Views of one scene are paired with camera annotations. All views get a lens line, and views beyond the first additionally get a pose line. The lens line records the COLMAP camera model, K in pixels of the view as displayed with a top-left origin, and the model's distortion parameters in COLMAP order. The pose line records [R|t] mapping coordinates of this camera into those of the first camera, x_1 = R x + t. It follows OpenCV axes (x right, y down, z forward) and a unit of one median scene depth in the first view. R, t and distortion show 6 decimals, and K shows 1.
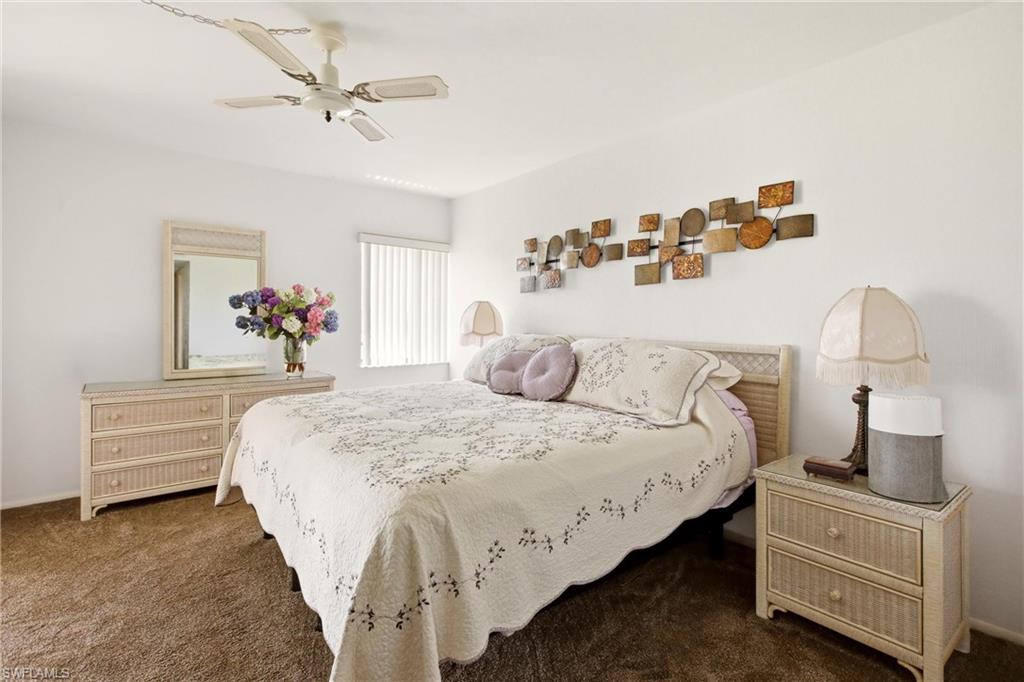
lens RADIAL K [[480.2, 0, 511.4], [0, 480.2, 337.0], [0, 0, 1]] dist [-0.000486, 0.000118]
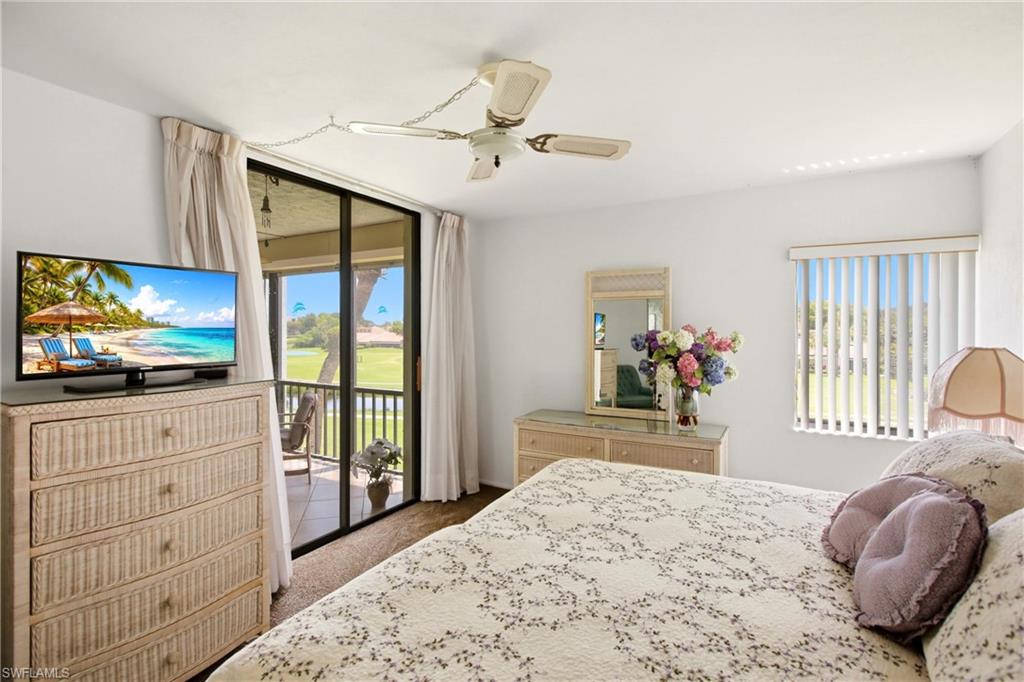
lens RADIAL K [[480.2, 0, 511.4], [0, 480.2, 337.0], [0, 0, 1]] dist [-0.000486, 0.000118]
pose [[0.378486, 0.005645, -0.925590, 0.247668], [-0.027545, 0.999607, -0.005166, -0.077952], [0.925197, 0.027451, 0.378493, 0.399409]]
